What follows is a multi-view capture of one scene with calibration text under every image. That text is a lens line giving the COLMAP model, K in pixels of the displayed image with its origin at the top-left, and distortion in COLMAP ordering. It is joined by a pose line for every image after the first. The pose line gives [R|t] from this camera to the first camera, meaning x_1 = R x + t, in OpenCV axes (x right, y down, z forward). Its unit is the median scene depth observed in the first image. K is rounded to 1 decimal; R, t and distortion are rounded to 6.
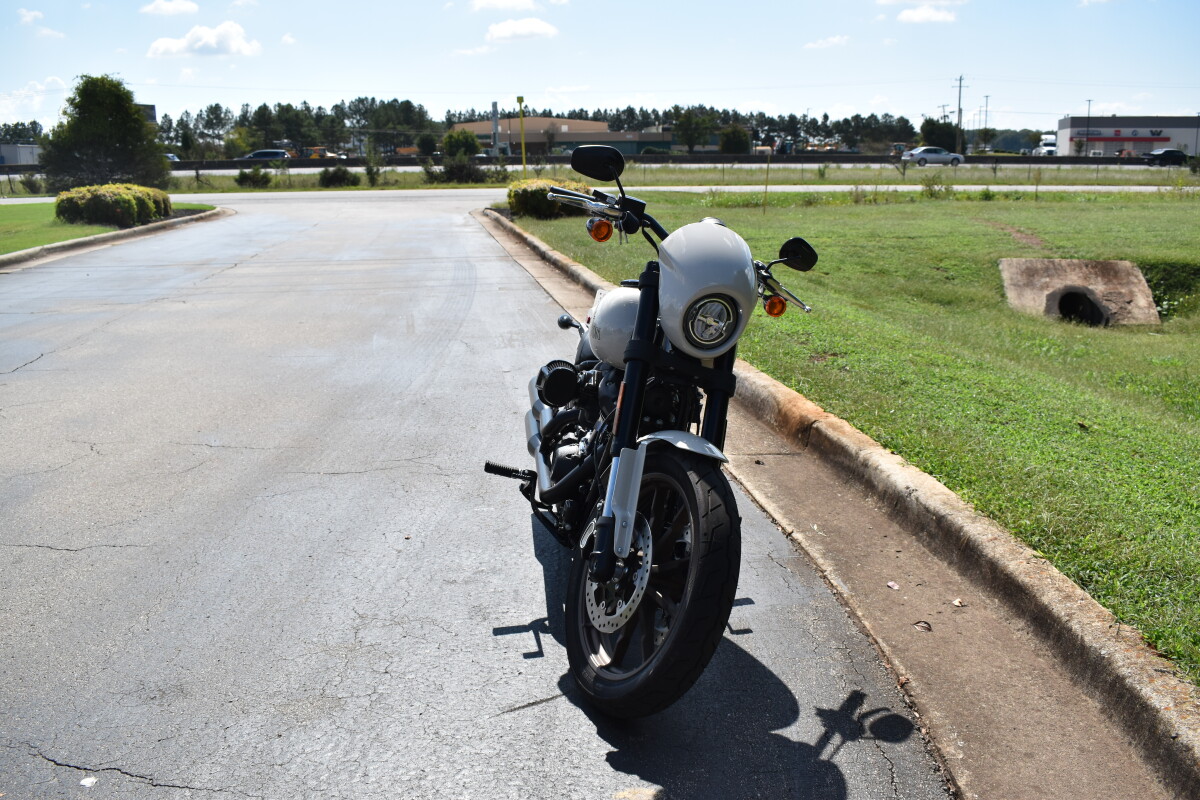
lens RADIAL K [[1108.1, 0, 596.7], [0, 1108.1, 407.9], [0, 0, 1]] dist [-0.078394, 0.000000]
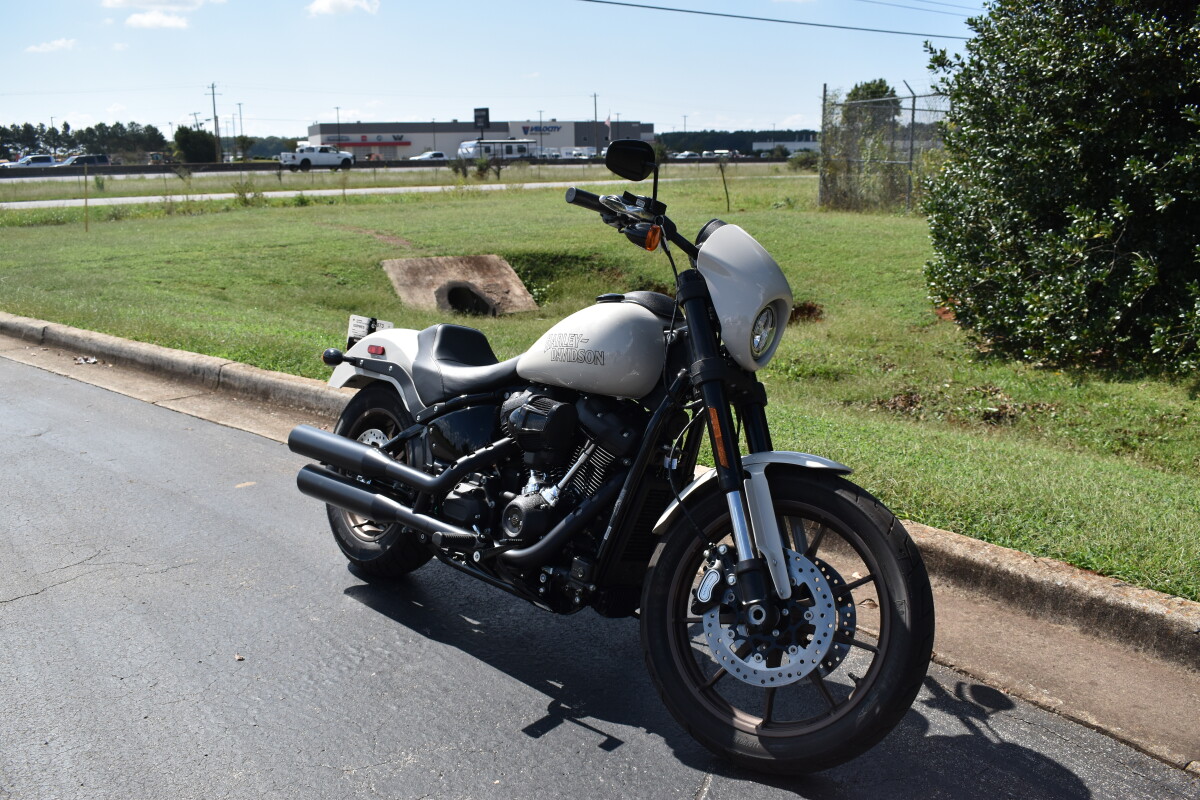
lens RADIAL K [[1108.1, 0, 611.8], [0, 1108.1, 422.4], [0, 0, 1]] dist [-0.078394, 0.000000]
pose [[0.793719, -0.140370, 0.591867, -0.089145], [0.136782, 0.989278, 0.051193, -0.010459], [-0.592707, 0.040324, 0.804408, 0.053859]]
